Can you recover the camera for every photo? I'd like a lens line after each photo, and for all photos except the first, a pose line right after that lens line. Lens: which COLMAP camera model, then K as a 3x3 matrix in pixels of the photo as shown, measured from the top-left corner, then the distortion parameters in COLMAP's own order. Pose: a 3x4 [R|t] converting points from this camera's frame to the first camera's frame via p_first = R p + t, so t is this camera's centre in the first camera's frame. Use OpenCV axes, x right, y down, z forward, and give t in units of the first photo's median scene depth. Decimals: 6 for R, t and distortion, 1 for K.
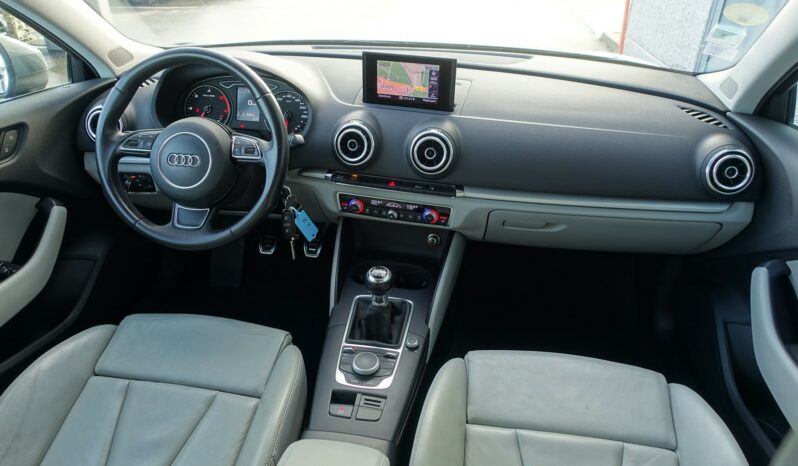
lens RADIAL K [[541.4, 0, 400.4], [0, 541.4, 237.2], [0, 0, 1]] dist [-0.005476, 0.002677]
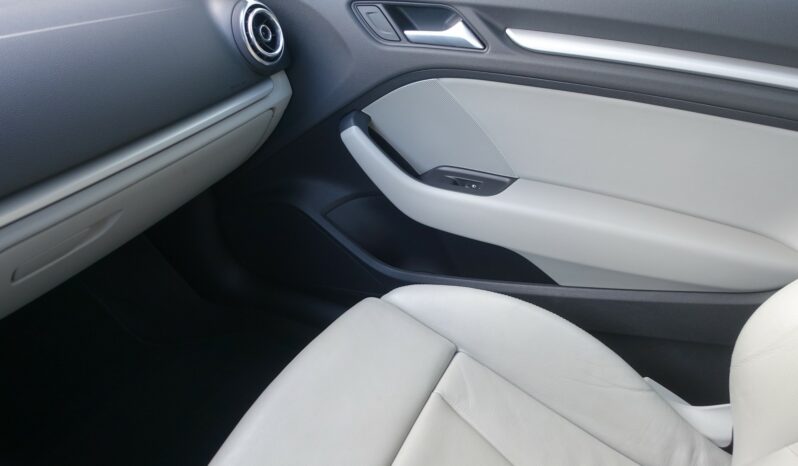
lens RADIAL K [[541.4, 0, 402.2], [0, 541.4, 235.3], [0, 0, 1]] dist [-0.005476, 0.002677]
pose [[0.281702, -0.515820, 0.809057, -0.072068], [0.478488, 0.806398, 0.347522, -0.055777], [-0.831681, 0.289226, 0.473978, 0.507445]]
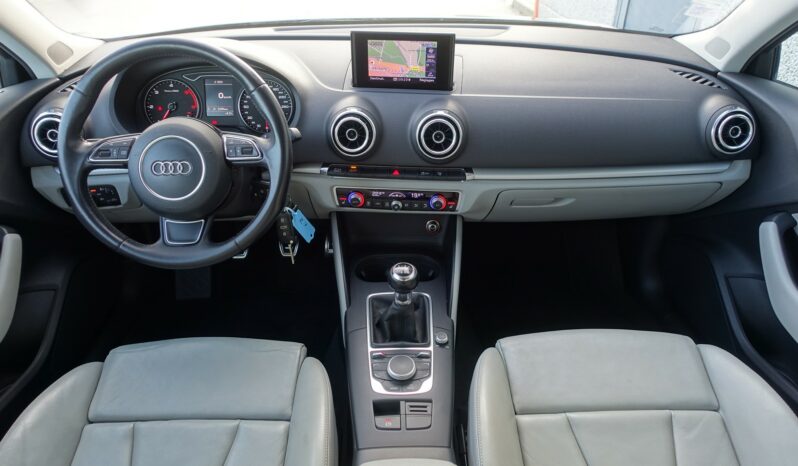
lens RADIAL K [[541.4, 0, 399.6], [0, 541.4, 236.9], [0, 0, 1]] dist [-0.005476, 0.002677]
pose [[0.984507, -0.106793, 0.139070, -0.151350], [0.101087, 0.993744, 0.047489, -0.031934], [-0.143272, -0.032695, 0.989143, 0.070435]]
